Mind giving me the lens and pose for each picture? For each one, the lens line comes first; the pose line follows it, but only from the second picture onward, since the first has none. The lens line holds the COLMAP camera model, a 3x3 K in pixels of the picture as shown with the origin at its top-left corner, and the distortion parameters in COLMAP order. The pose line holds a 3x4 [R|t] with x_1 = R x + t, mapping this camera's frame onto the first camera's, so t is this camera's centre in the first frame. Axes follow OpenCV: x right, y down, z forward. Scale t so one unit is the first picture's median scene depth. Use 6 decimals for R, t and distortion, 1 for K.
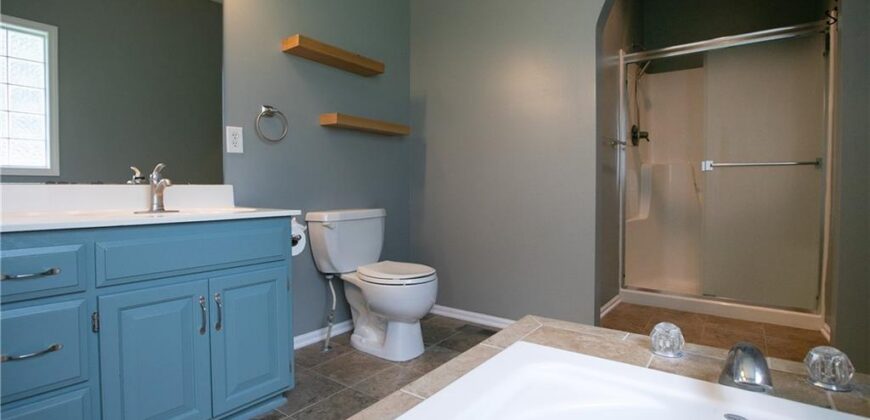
lens RADIAL K [[425.0, 0, 446.1], [0, 425.0, 200.5], [0, 0, 1]] dist [-0.000232, 0.000167]
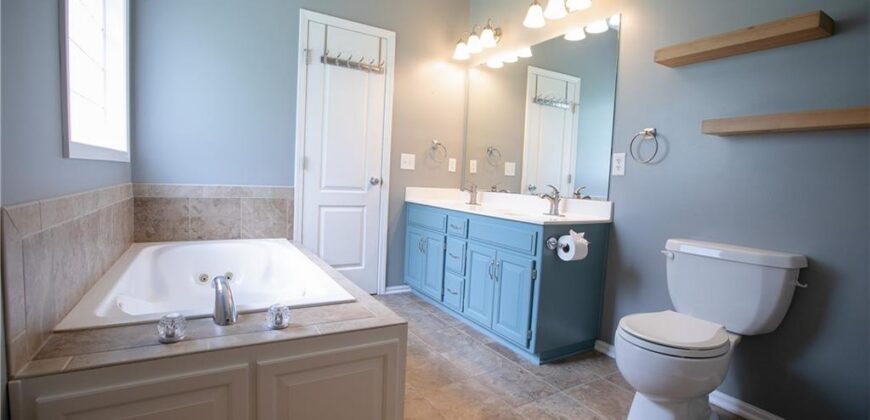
lens RADIAL K [[410.7, 0, 435.0], [0, 410.7, 210.0], [0, 0, 1]] dist [-0.001163, -0.000229]
pose [[-0.400469, 0.050065, -0.914941, 0.822249], [-0.072132, 0.993685, 0.085947, -0.084625], [0.913467, 0.100416, -0.394329, 1.062990]]
